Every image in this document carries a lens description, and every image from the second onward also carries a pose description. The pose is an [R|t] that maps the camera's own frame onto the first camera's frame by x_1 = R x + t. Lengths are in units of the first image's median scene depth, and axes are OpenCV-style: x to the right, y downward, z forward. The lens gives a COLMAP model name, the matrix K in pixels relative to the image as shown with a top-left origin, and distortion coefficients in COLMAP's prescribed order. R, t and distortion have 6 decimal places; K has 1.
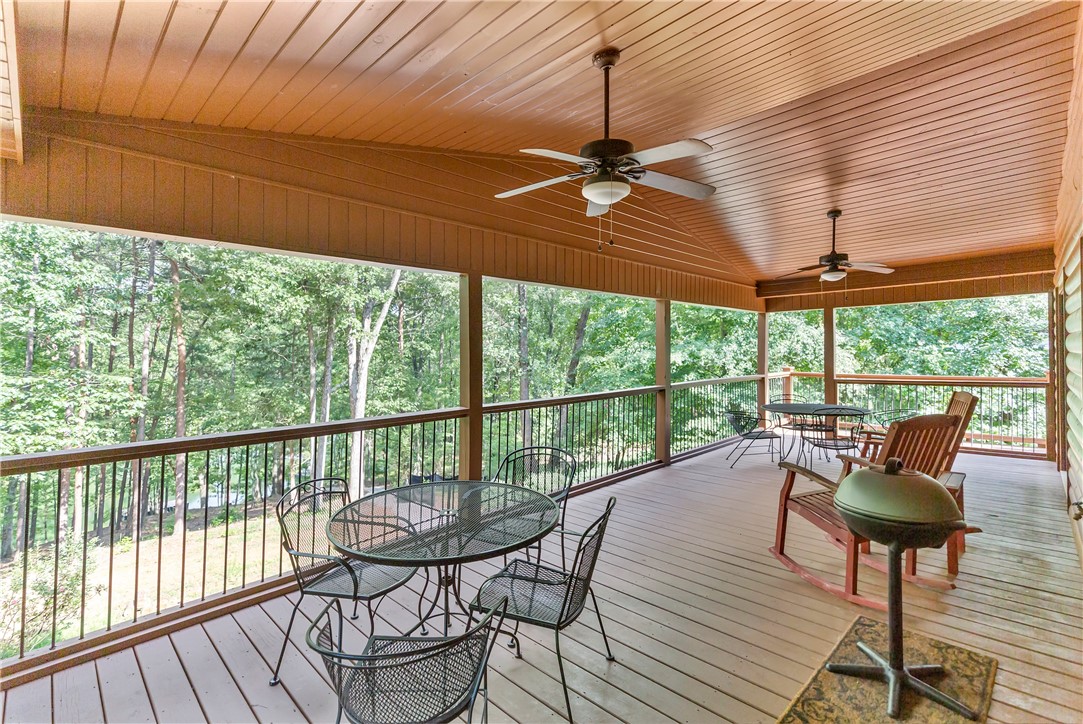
lens RADIAL K [[488.6, 0, 545.2], [0, 488.6, 355.8], [0, 0, 1]] dist [0.005580, 0.000087]
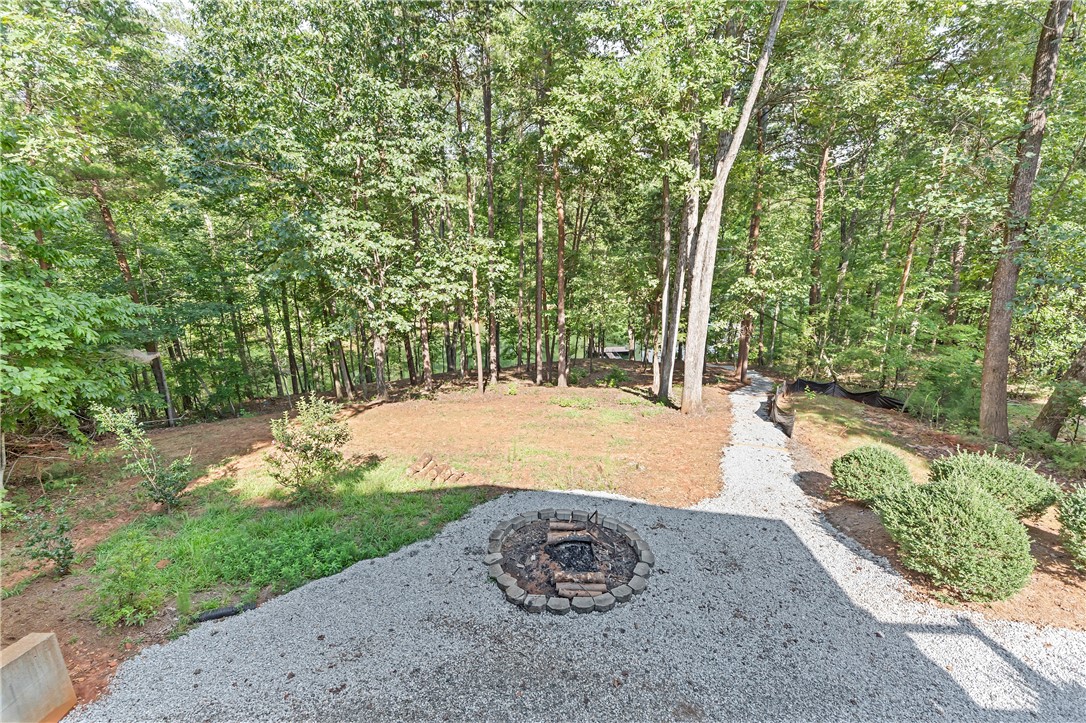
lens RADIAL K [[489.9, 0, 548.0], [0, 489.9, 359.9], [0, 0, 1]] dist [0.005580, 0.000087]
pose [[0.661843, 0.193361, -0.724276, 0.043088], [0.007738, 0.964348, 0.264524, 0.010514], [0.749603, -0.180678, 0.636751, 0.318575]]
